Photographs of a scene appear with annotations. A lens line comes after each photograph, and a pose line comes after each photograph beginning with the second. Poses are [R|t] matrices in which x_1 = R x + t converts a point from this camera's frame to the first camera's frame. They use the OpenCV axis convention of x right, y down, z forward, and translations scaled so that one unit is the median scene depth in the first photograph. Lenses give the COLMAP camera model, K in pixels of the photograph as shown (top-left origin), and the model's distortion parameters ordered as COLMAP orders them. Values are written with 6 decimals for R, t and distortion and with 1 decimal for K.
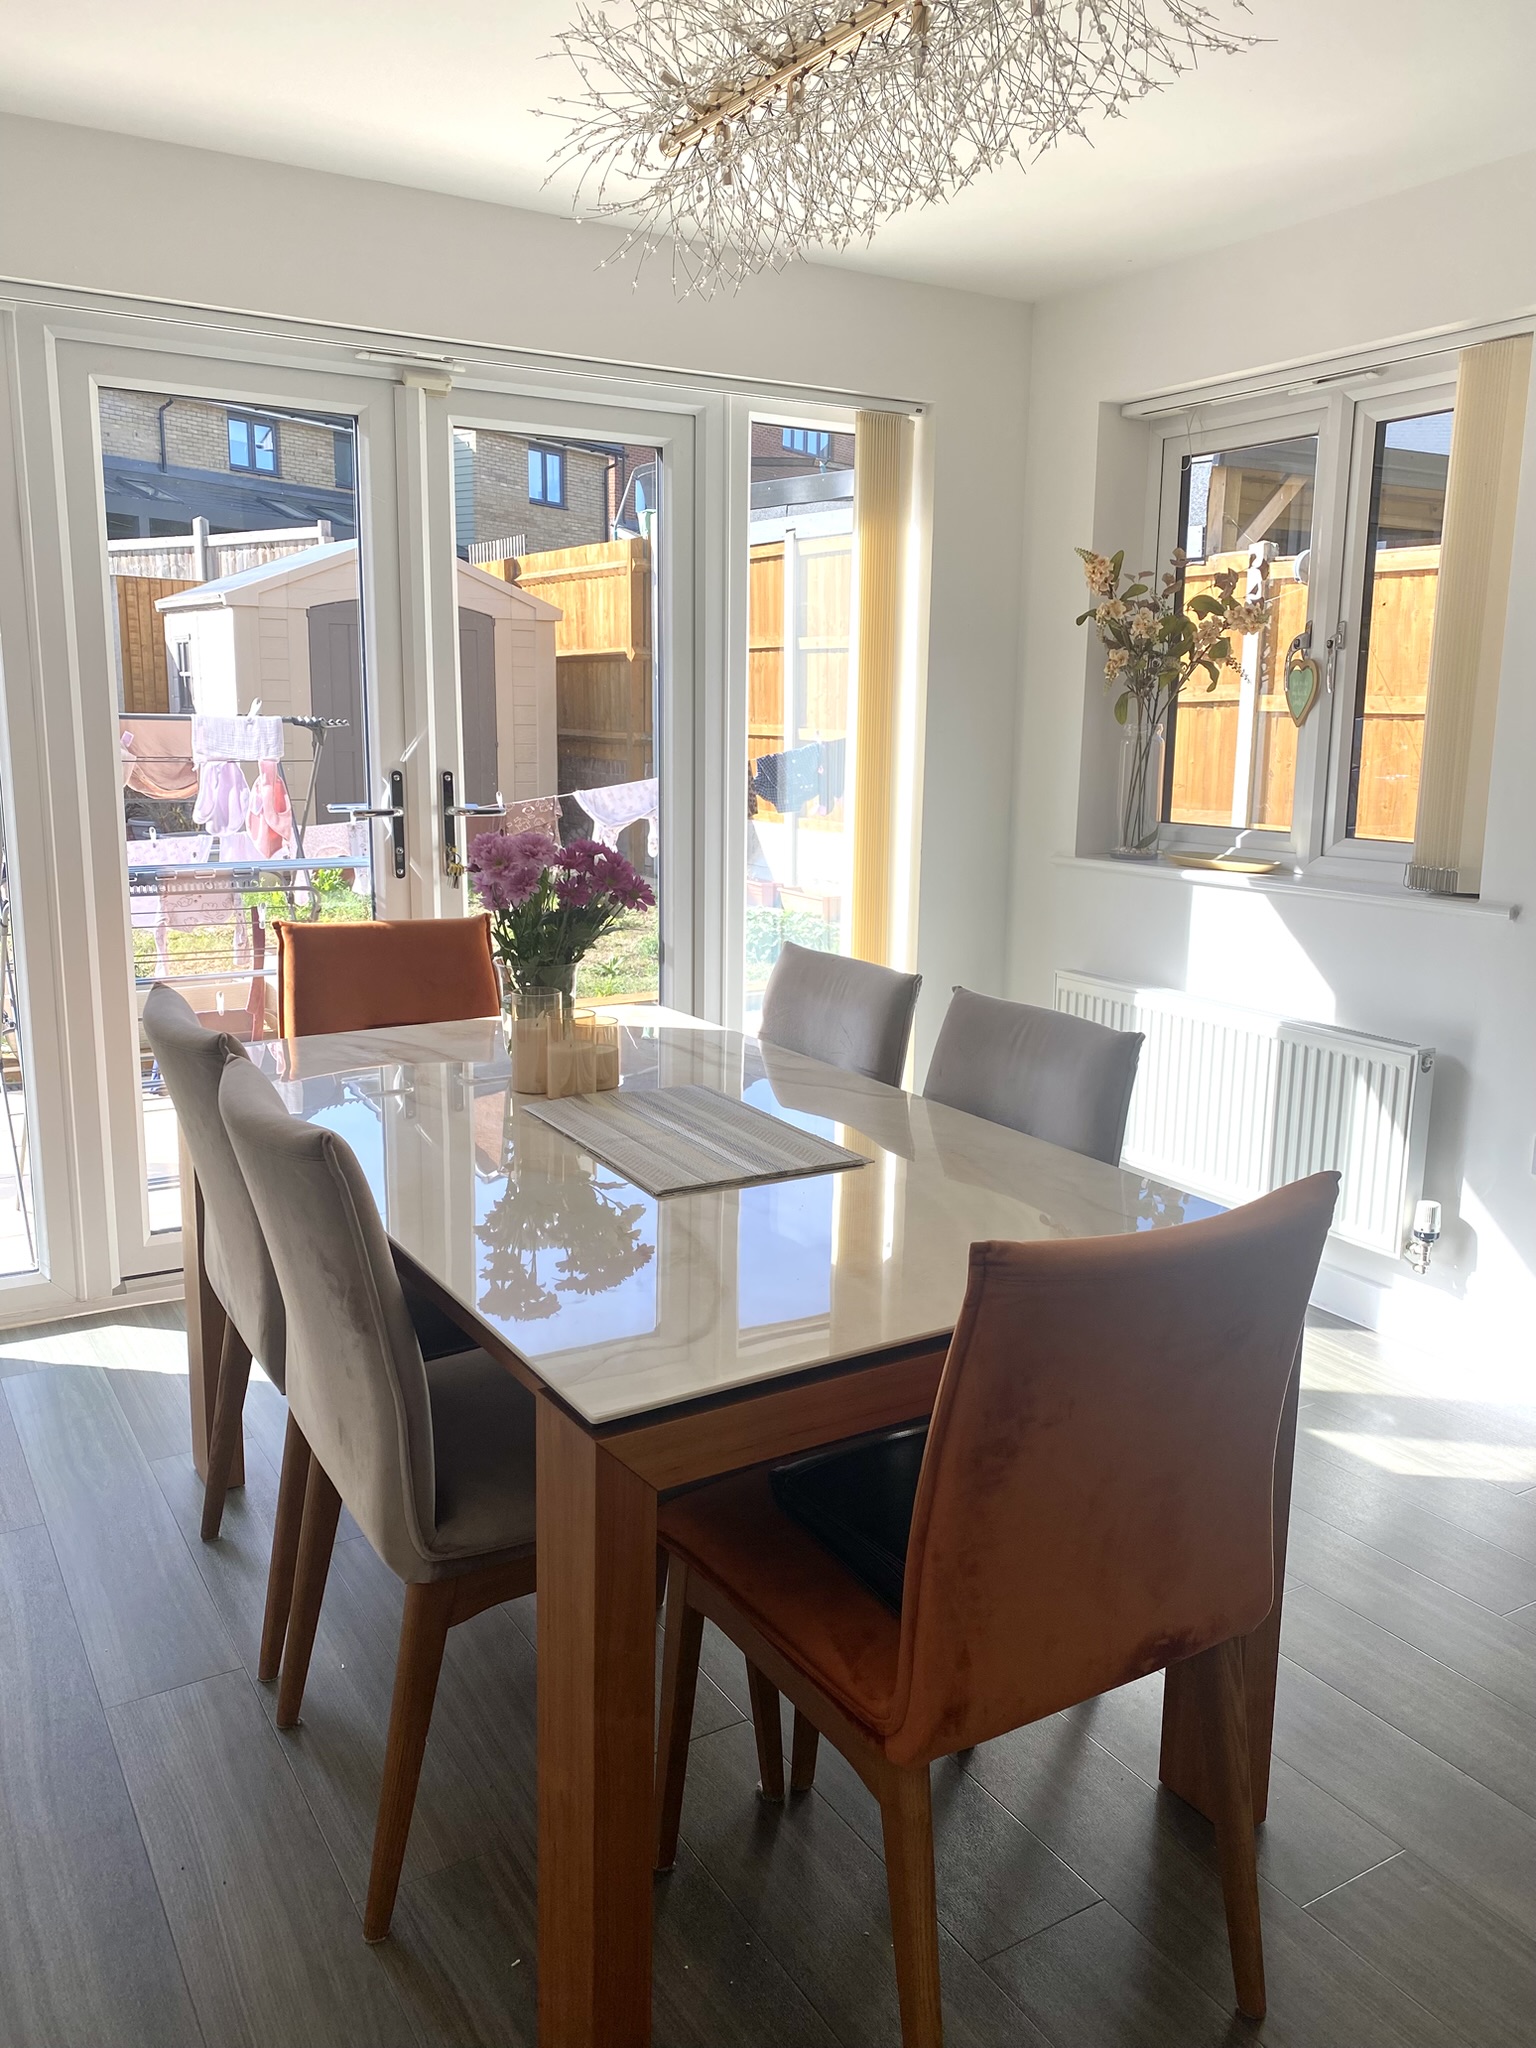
lens RADIAL K [[1523.5, 0, 771.0], [0, 1523.5, 1012.5], [0, 0, 1]] dist [0.039415, -0.023244]
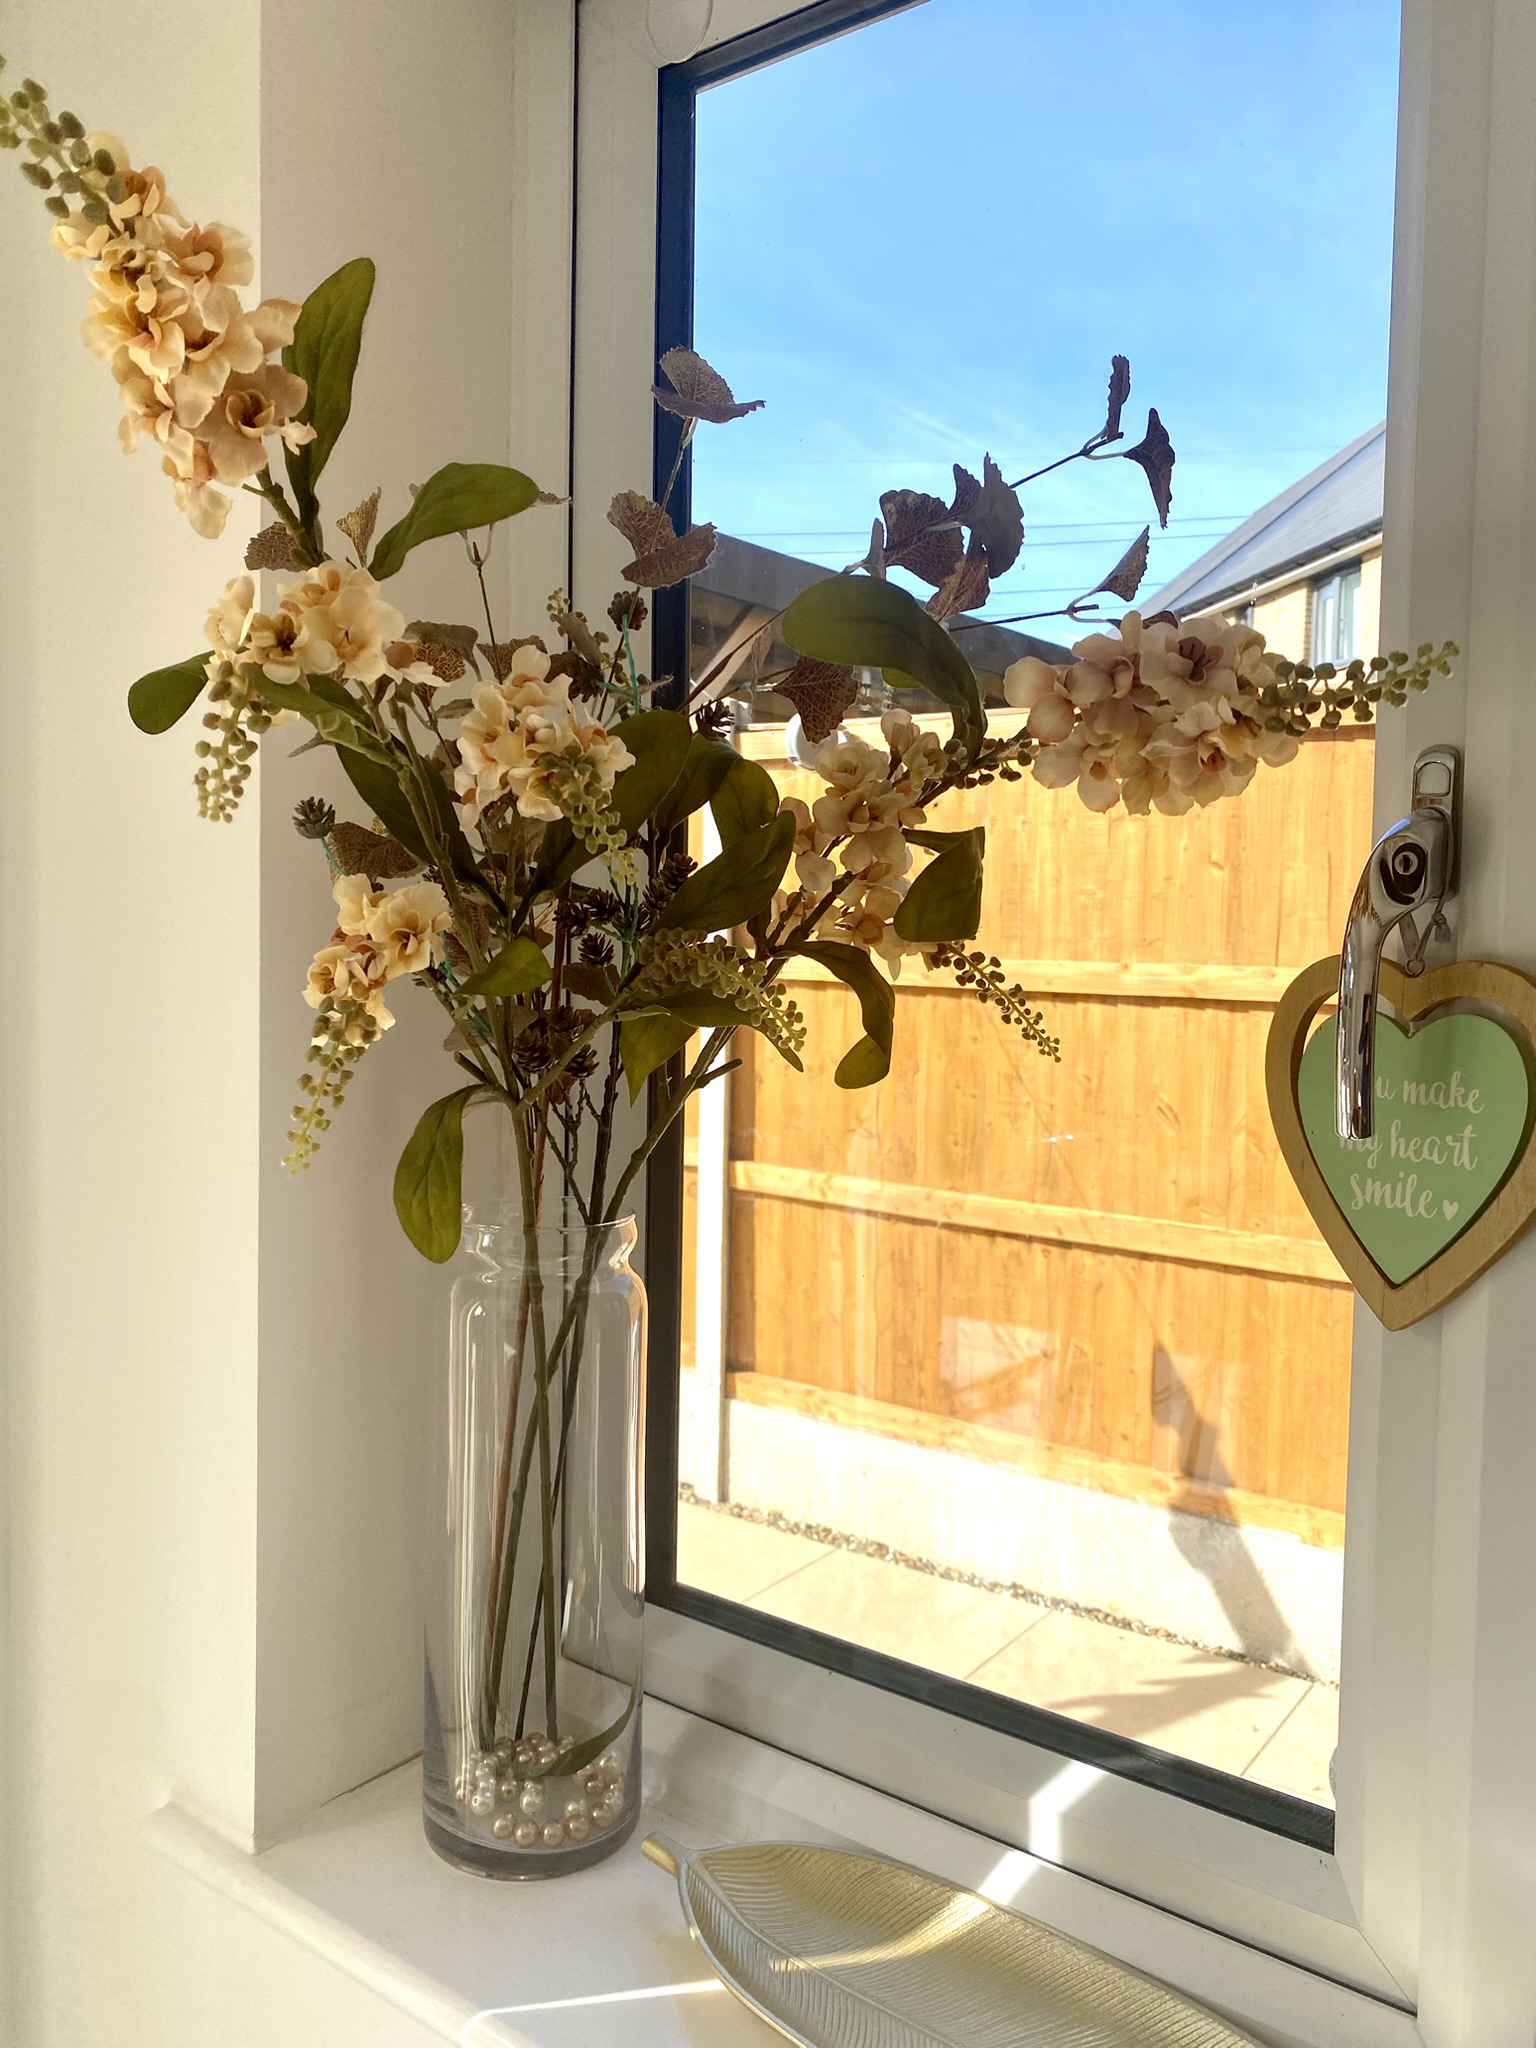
lens RADIAL K [[1523.5, 0, 766.0], [0, 1523.5, 1019.4], [0, 0, 1]] dist [0.039415, -0.023244]
pose [[0.929478, -0.012610, 0.368662, 0.199536], [0.060846, 0.990967, -0.119511, -0.194641], [-0.363824, 0.133515, 0.921849, 0.812710]]
